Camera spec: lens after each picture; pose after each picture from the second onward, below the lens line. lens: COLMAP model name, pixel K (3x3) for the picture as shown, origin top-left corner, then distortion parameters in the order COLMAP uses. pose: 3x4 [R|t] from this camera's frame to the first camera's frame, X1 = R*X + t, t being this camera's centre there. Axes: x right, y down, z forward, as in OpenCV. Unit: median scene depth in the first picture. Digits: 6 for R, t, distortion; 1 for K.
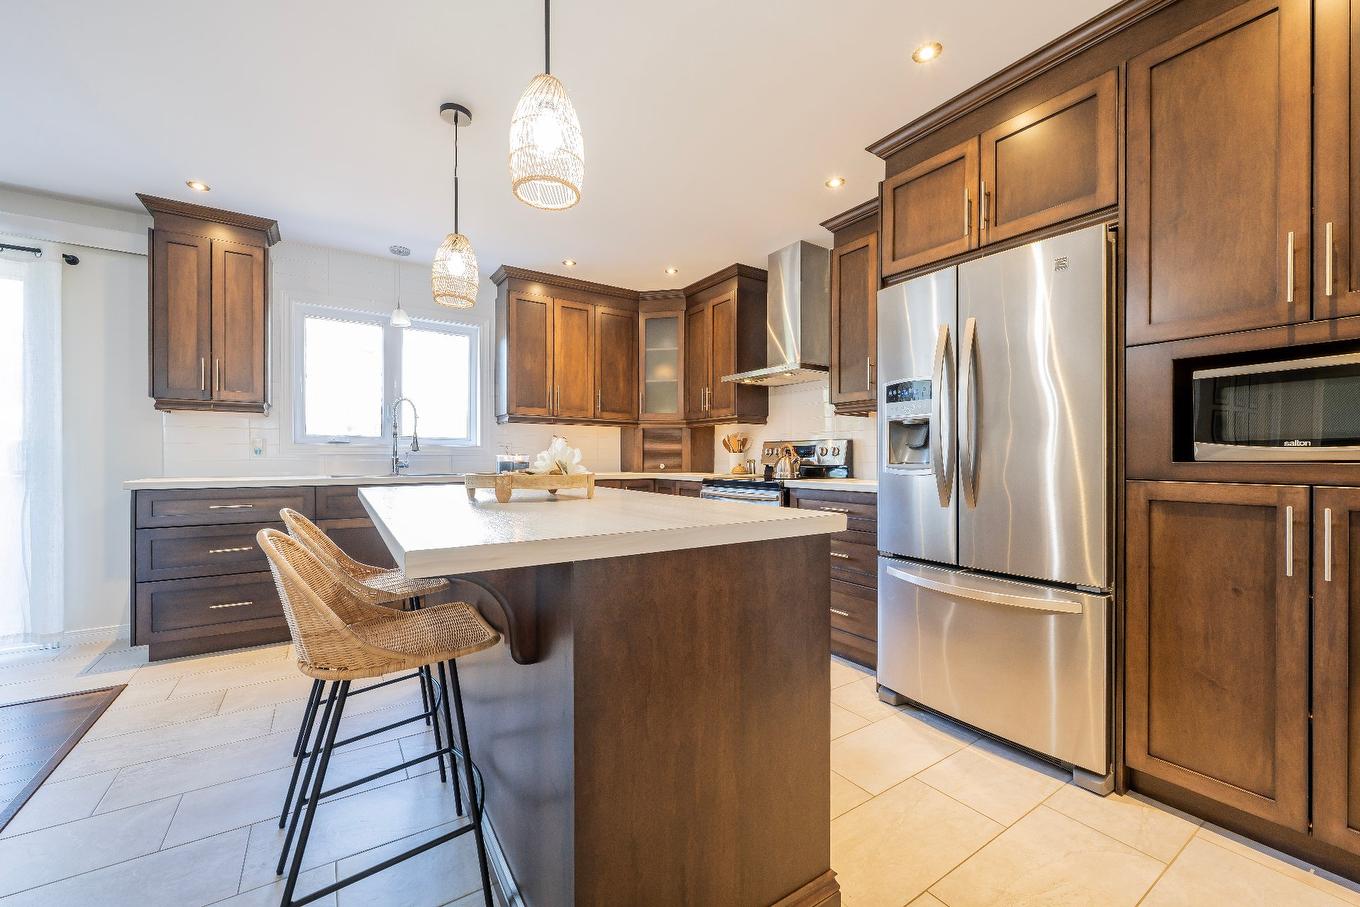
lens RADIAL K [[542.4, 0, 689.9], [0, 542.4, 456.4], [0, 0, 1]] dist [0.002965, 0.000100]
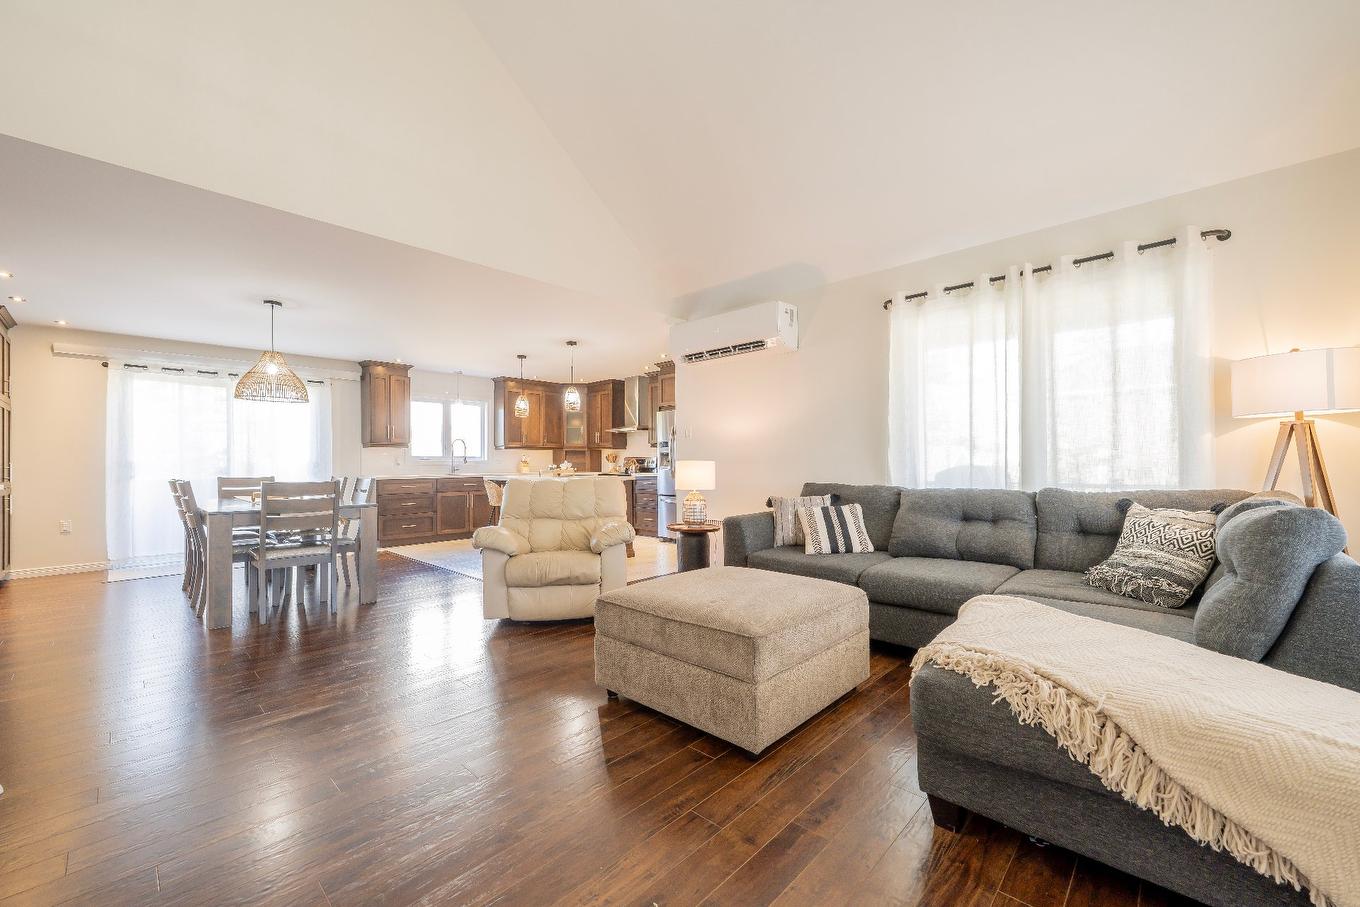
lens RADIAL K [[542.4, 0, 691.7], [0, 542.4, 457.8], [0, 0, 1]] dist [0.002965, 0.000100]
pose [[0.971554, -0.008440, 0.236668, -0.126162], [0.011176, 0.999885, -0.010224, 0.000600], [-0.236554, 0.012578, 0.971537, -1.256768]]
